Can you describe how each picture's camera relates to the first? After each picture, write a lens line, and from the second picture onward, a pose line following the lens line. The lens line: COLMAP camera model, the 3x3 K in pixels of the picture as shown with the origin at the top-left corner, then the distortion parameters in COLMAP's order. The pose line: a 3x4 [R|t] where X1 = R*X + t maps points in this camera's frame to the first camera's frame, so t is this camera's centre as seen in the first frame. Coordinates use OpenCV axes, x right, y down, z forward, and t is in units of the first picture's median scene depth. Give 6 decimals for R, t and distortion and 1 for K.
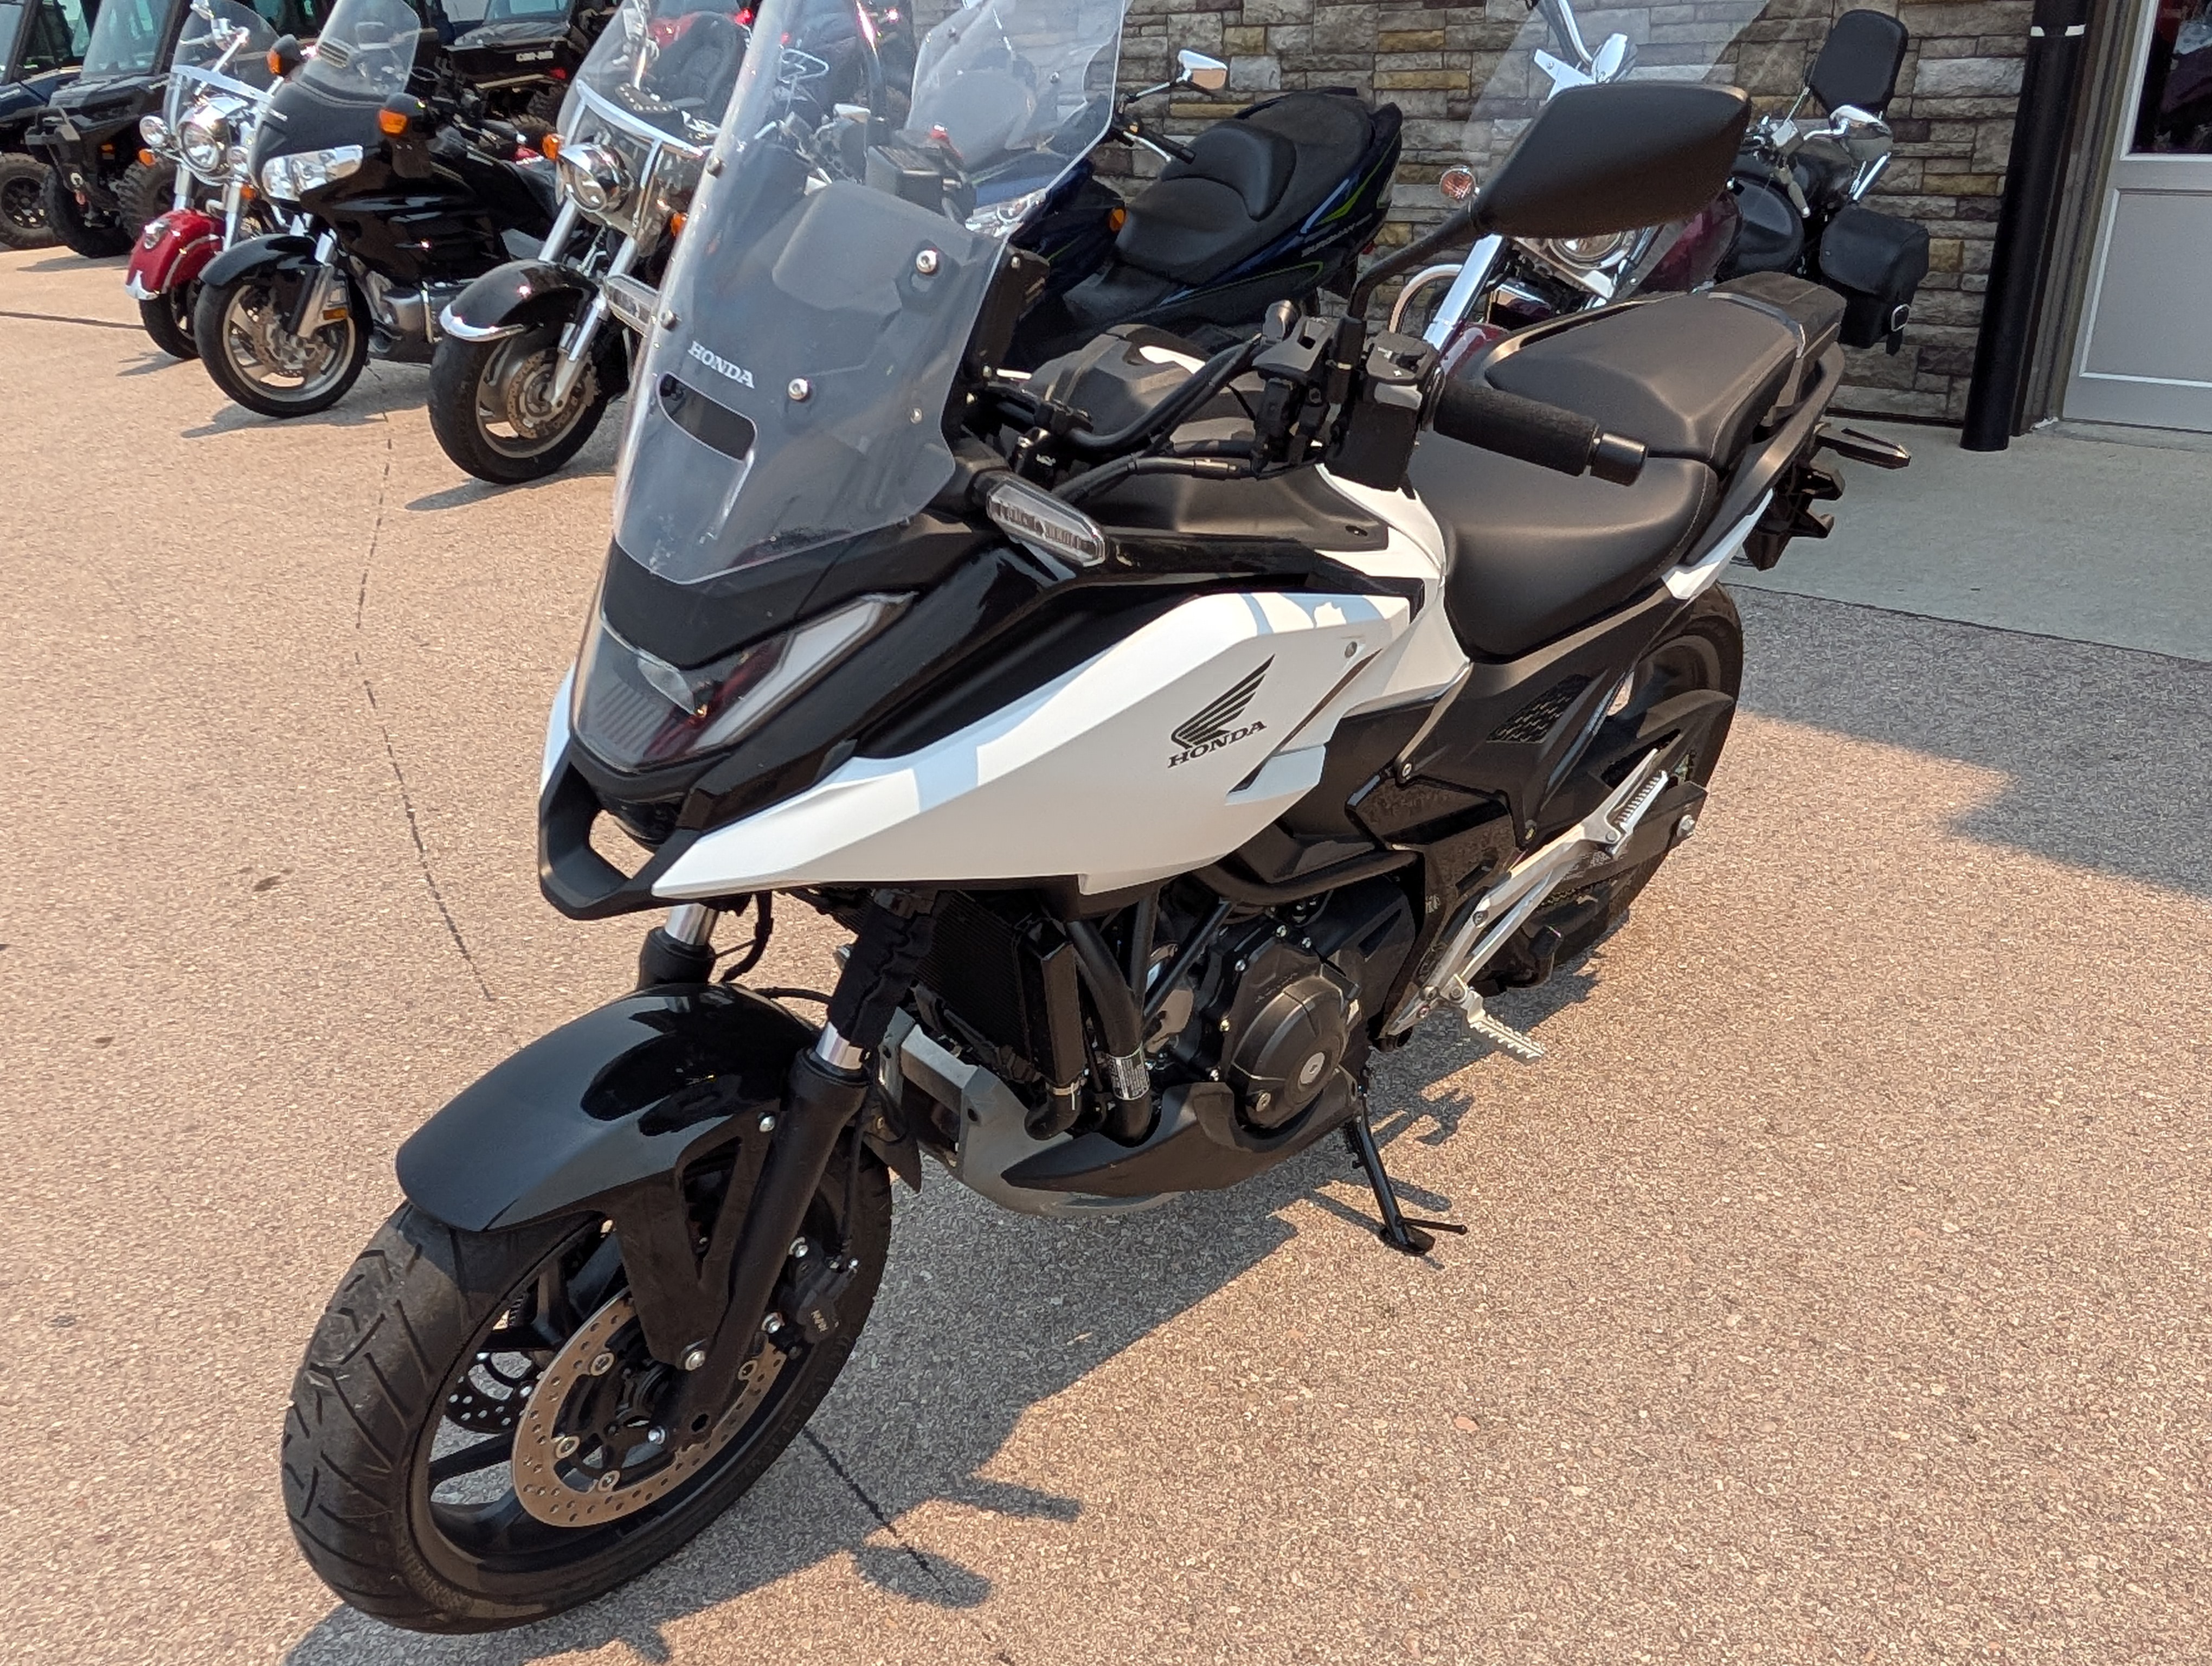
lens RADIAL K [[1863.0, 0, 1097.0], [0, 1863.0, 932.3], [0, 0, 1]] dist [-0.001270, -0.008042]
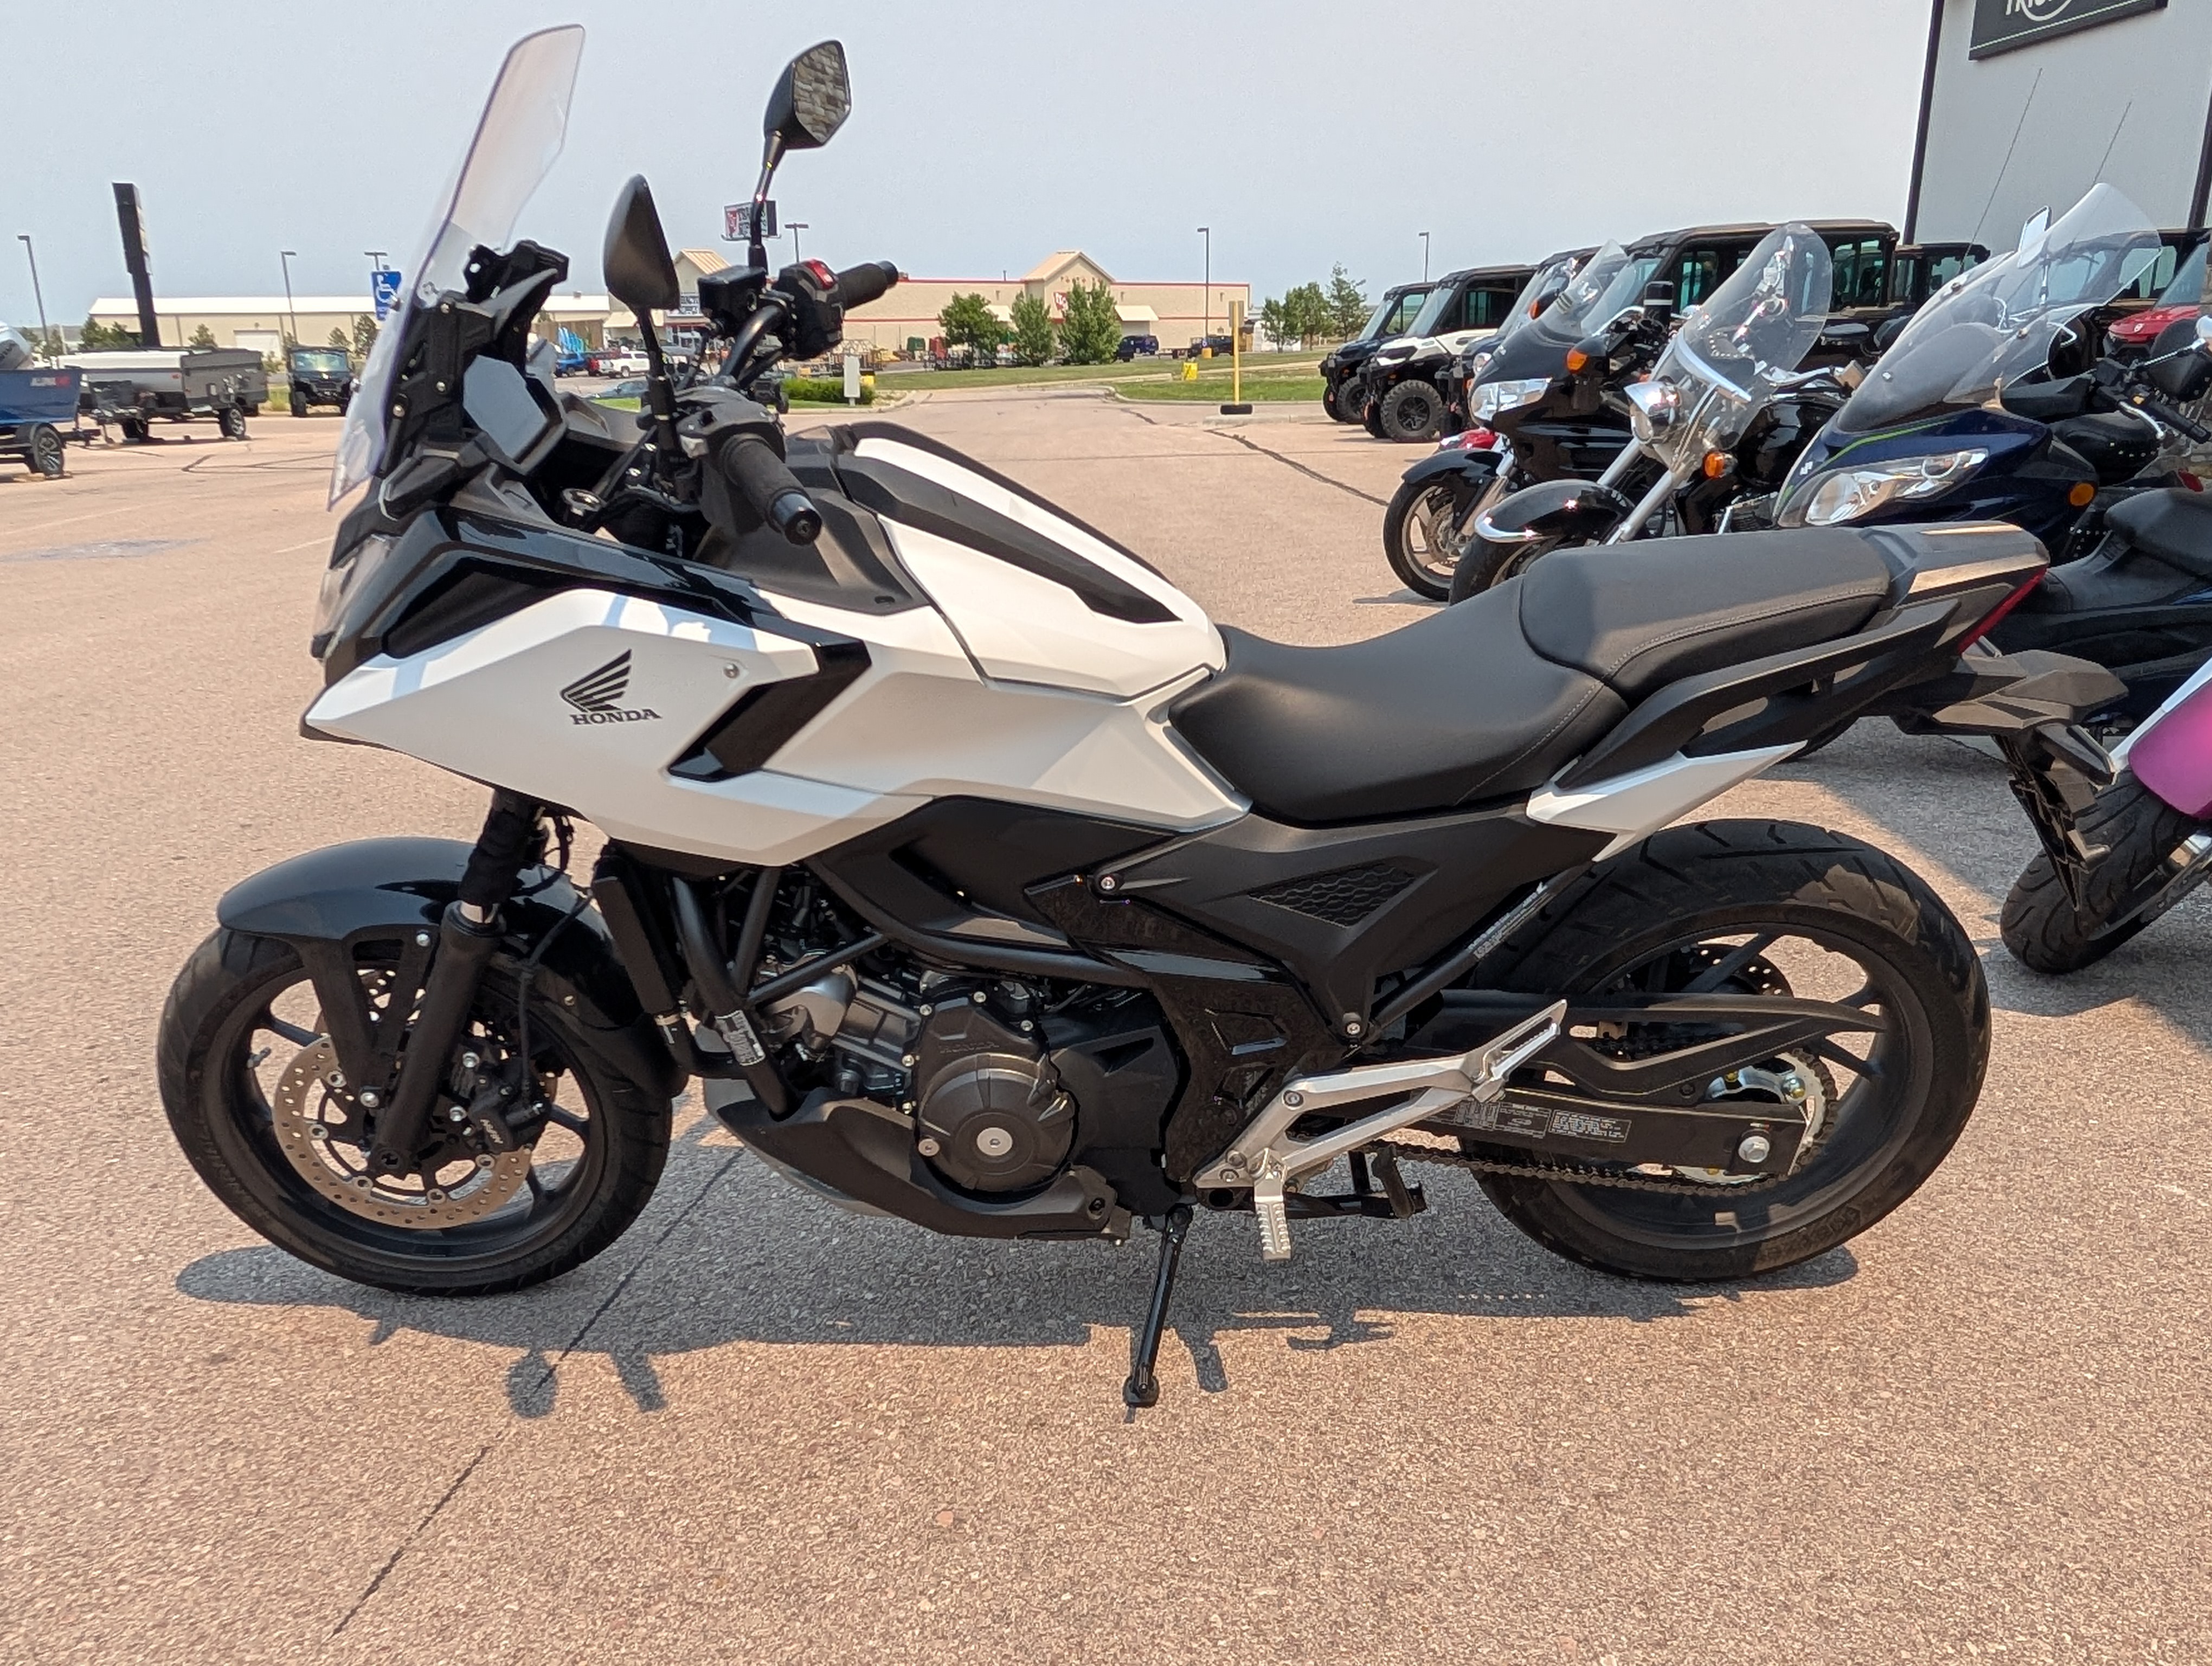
lens RADIAL K [[1860.7, 0, 1116.0], [0, 1860.7, 910.5], [0, 0, 1]] dist [0.001914, -0.005158]
pose [[0.704766, 0.260333, -0.659948, 0.772587], [-0.353370, 0.935446, -0.008359, -0.060158], [0.615170, 0.239097, 0.751265, 0.212113]]
